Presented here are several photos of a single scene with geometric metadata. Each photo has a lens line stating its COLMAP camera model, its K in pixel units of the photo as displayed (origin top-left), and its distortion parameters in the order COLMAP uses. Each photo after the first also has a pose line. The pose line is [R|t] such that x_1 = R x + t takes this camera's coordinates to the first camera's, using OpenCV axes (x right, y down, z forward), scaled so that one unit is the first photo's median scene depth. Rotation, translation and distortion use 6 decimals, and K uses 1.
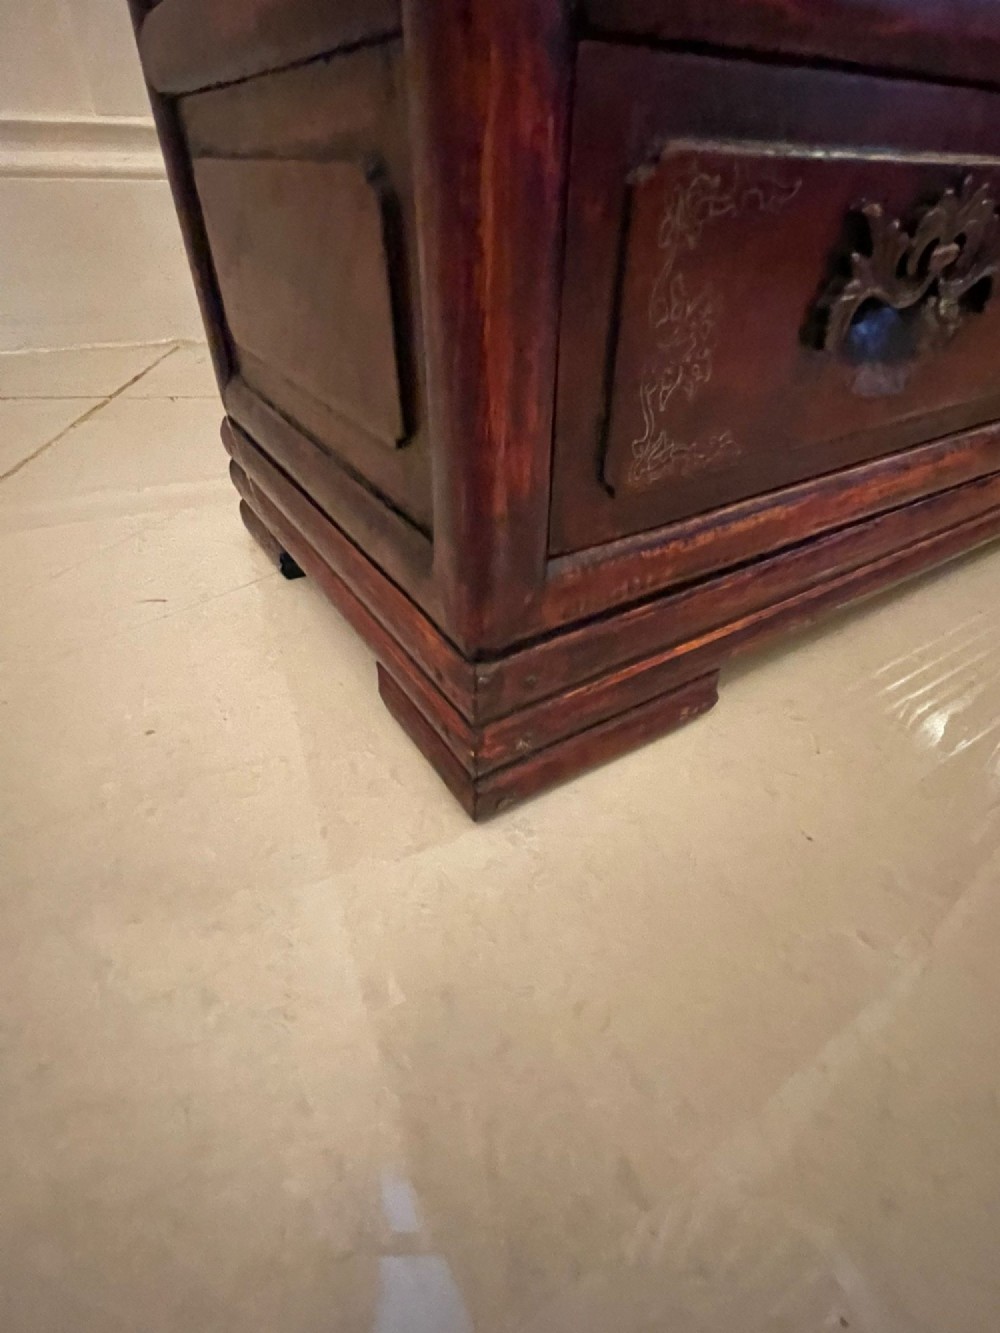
lens RADIAL K [[666.6, 0, 505.0], [0, 666.6, 669.9], [0, 0, 1]] dist [-0.003024, -0.000246]
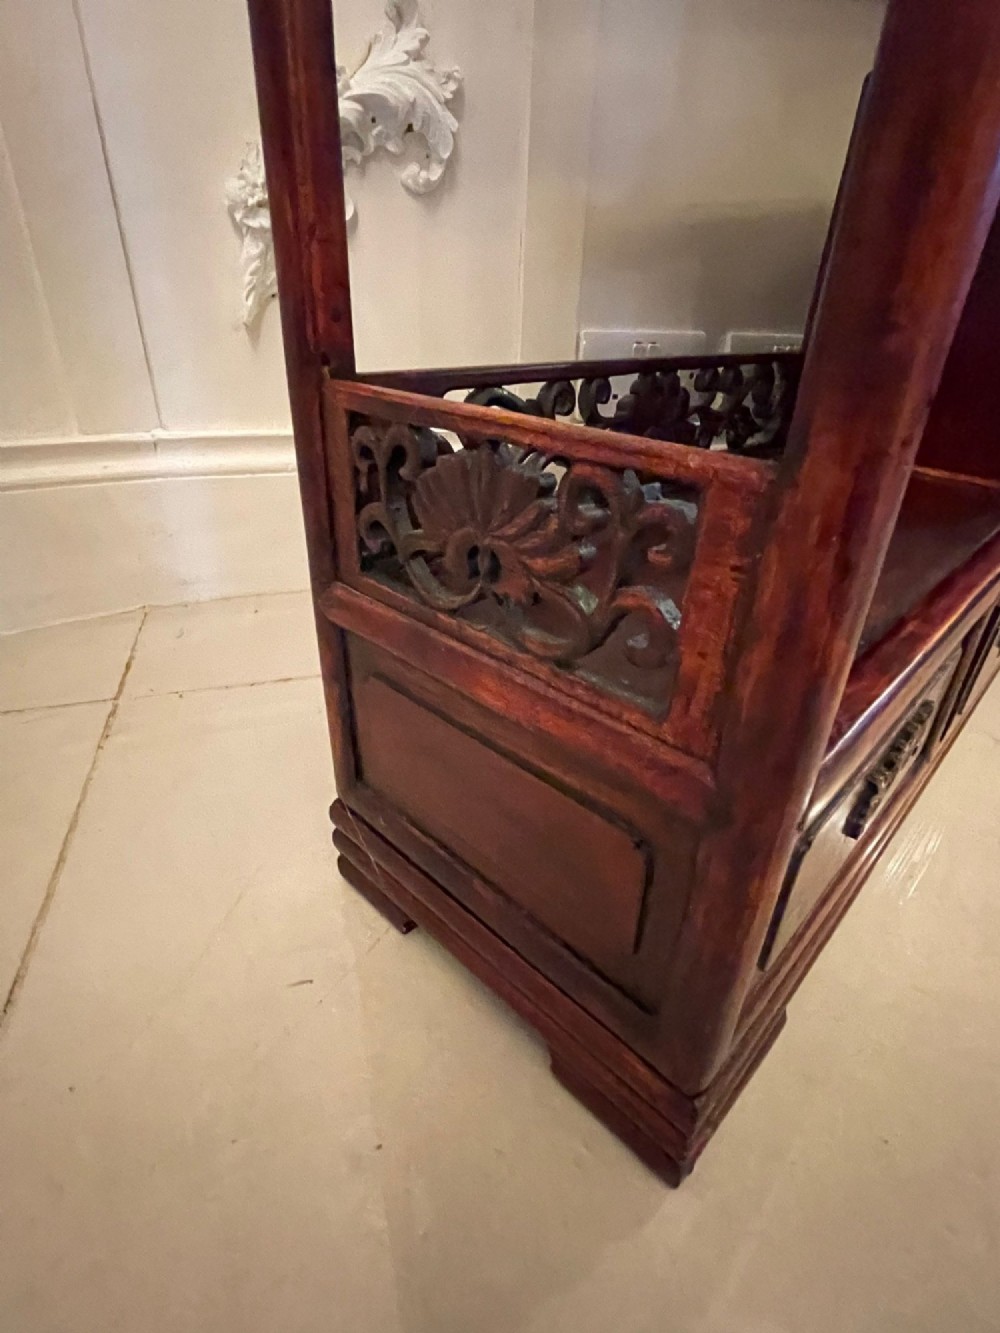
lens RADIAL K [[666.6, 0, 511.9], [0, 666.6, 673.0], [0, 0, 1]] dist [-0.003024, -0.000246]
pose [[0.973015, -0.087502, 0.213506, -0.348298], [0.115208, 0.985949, -0.120963, -0.423054], [-0.199922, 0.142296, 0.969424, -0.248264]]
